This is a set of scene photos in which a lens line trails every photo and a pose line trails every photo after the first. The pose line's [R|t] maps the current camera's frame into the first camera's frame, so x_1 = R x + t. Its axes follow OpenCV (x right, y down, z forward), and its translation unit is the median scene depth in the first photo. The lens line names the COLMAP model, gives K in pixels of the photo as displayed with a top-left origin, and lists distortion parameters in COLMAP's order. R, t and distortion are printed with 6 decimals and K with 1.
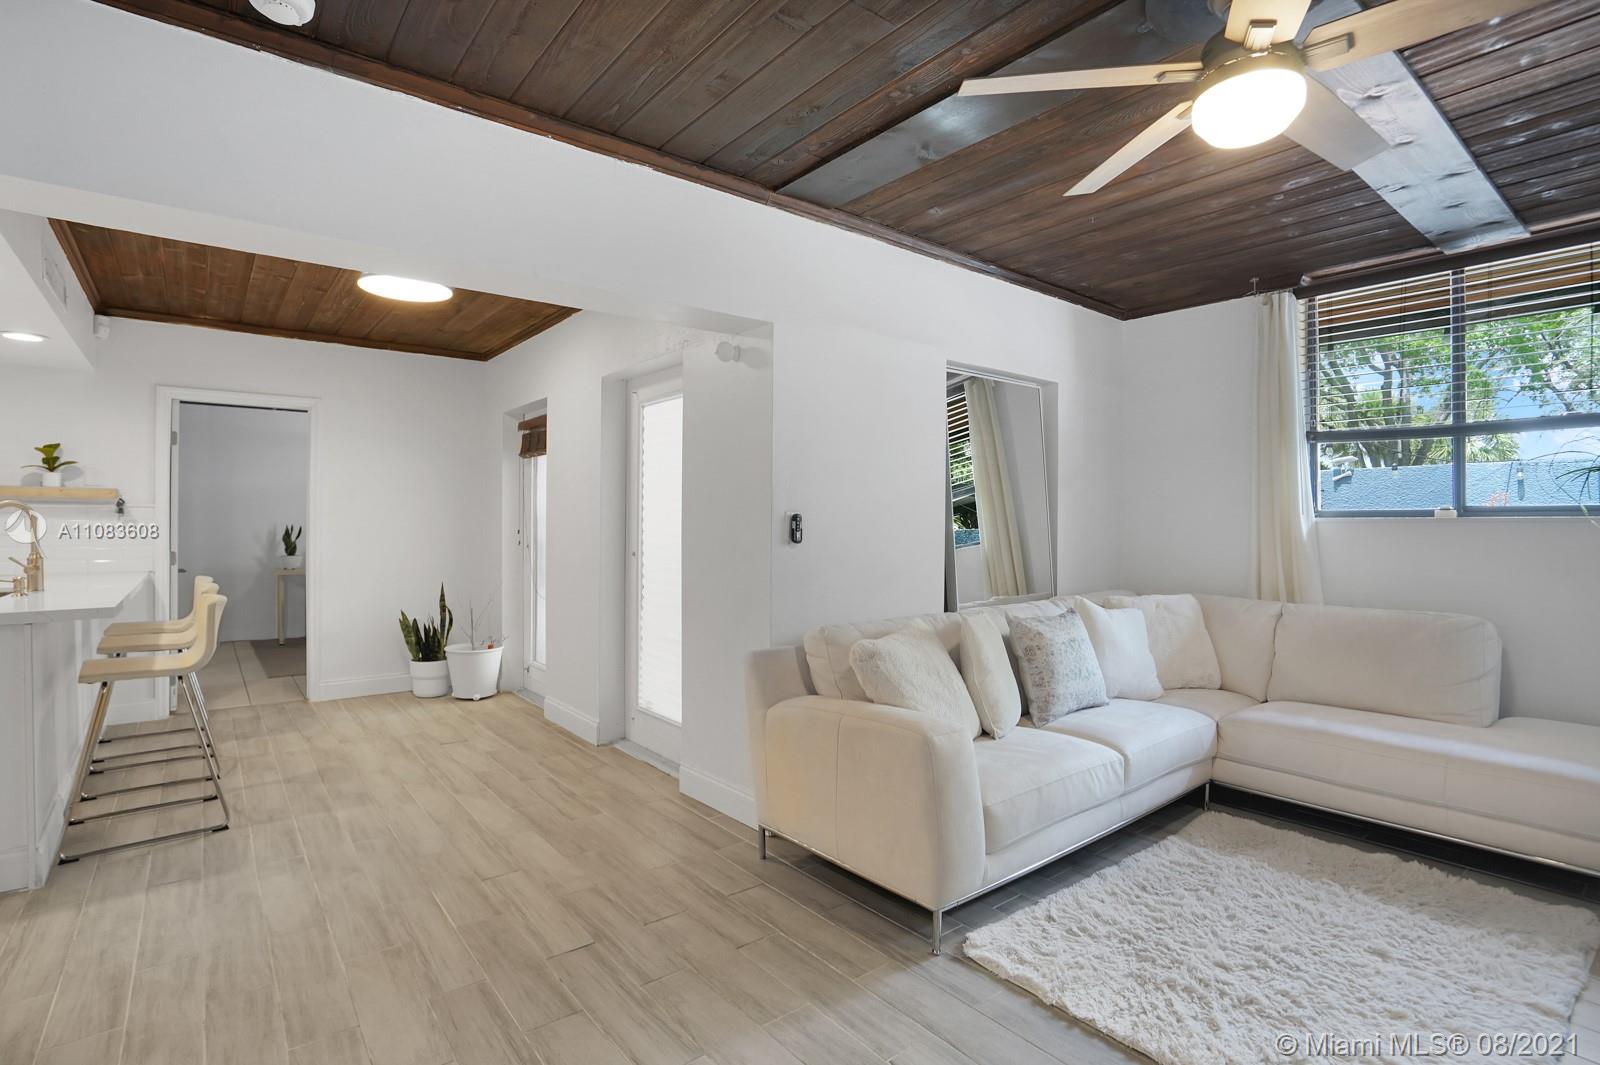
lens RADIAL K [[783.1, 0, 796.2], [0, 783.1, 518.5], [0, 0, 1]] dist [-0.051777, 0.019866]
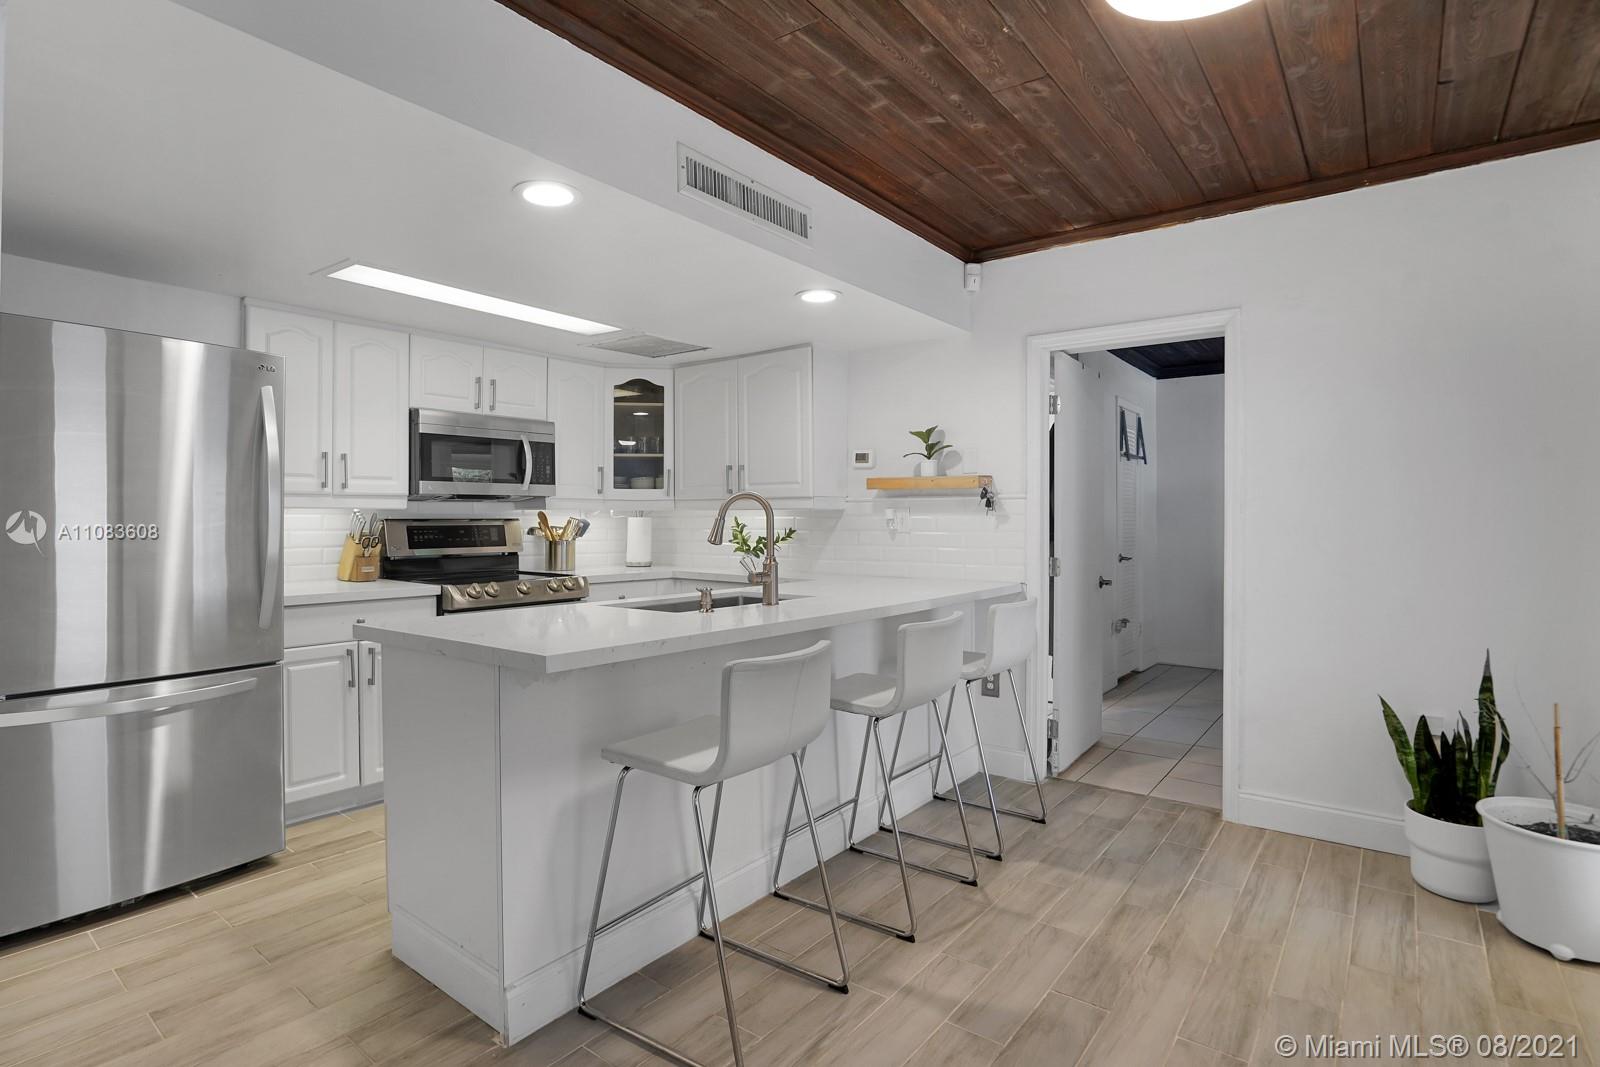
lens RADIAL K [[814.5, 0, 786.0], [0, 814.5, 510.9], [0, 0, 1]] dist [-0.041600, 0.000358]
pose [[0.220188, -0.010221, -0.975404, -0.125767], [0.006125, 0.999940, -0.009095, 0.003366], [0.975438, -0.003972, 0.220237, 0.623723]]
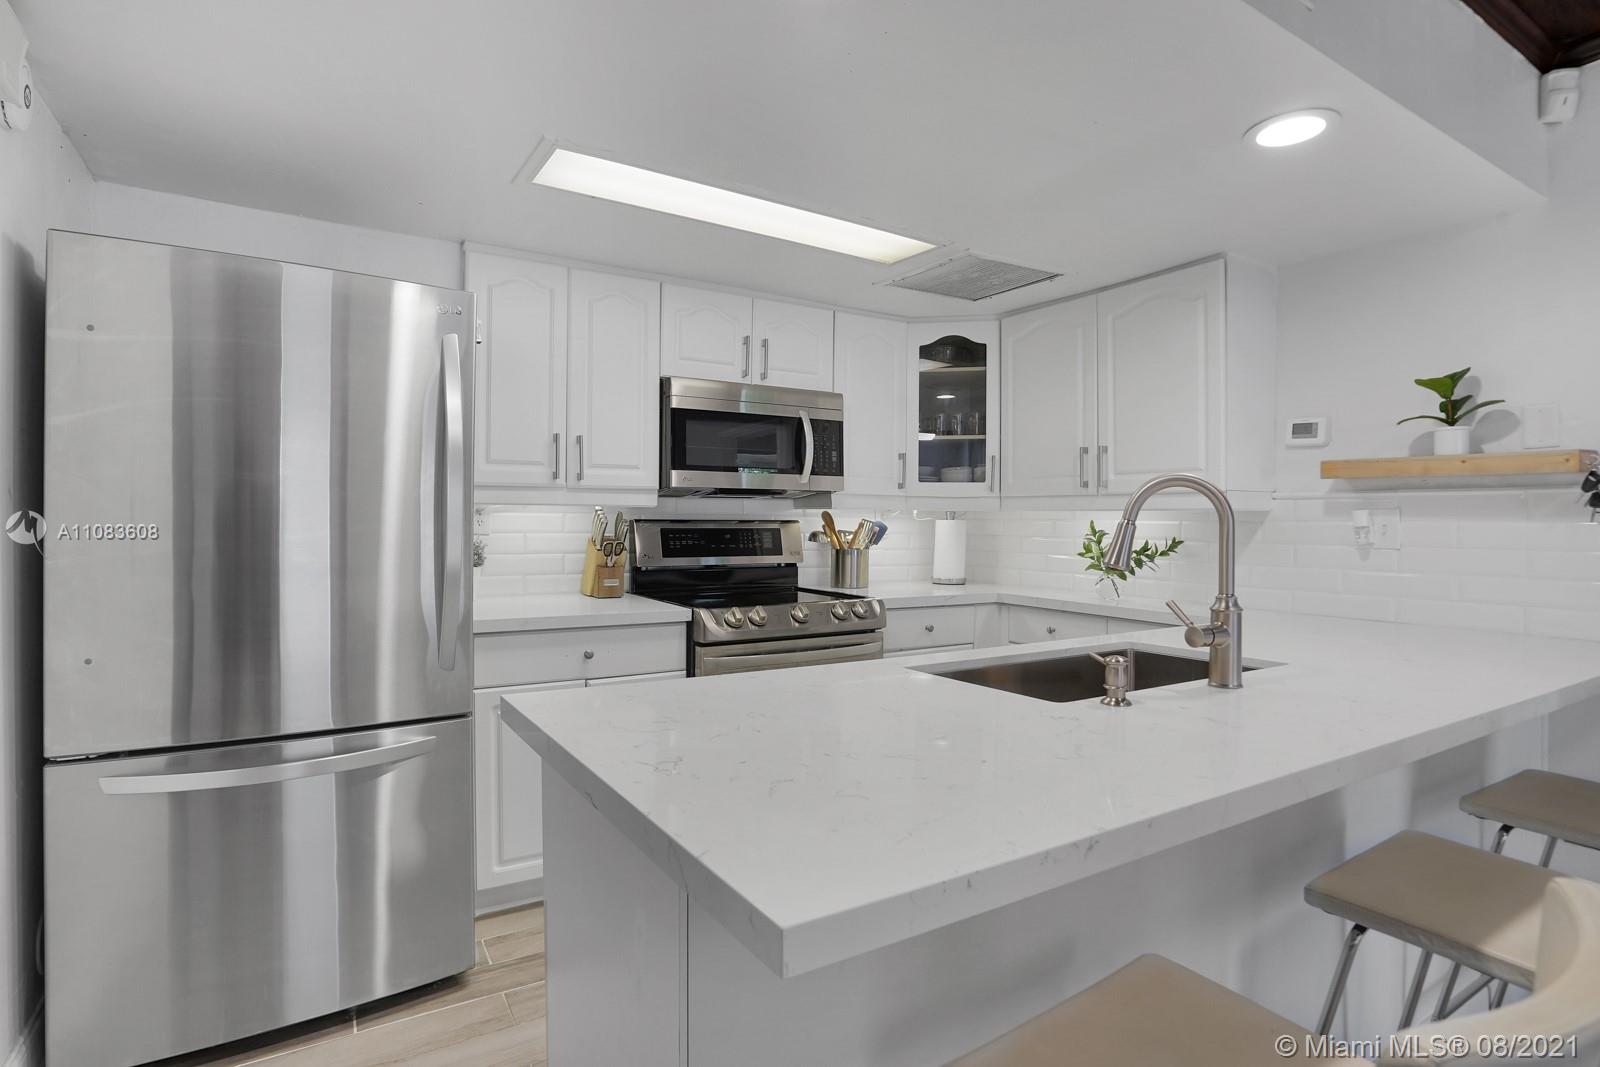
lens RADIAL K [[783.1, 0, 796.2], [0, 783.1, 519.5], [0, 0, 1]] dist [-0.051777, 0.019866]
pose [[-0.124717, -0.003060, -0.992188, -0.416849], [-0.003481, 0.999990, -0.002646, 0.002946], [0.992186, 0.003123, -0.124727, 0.614845]]
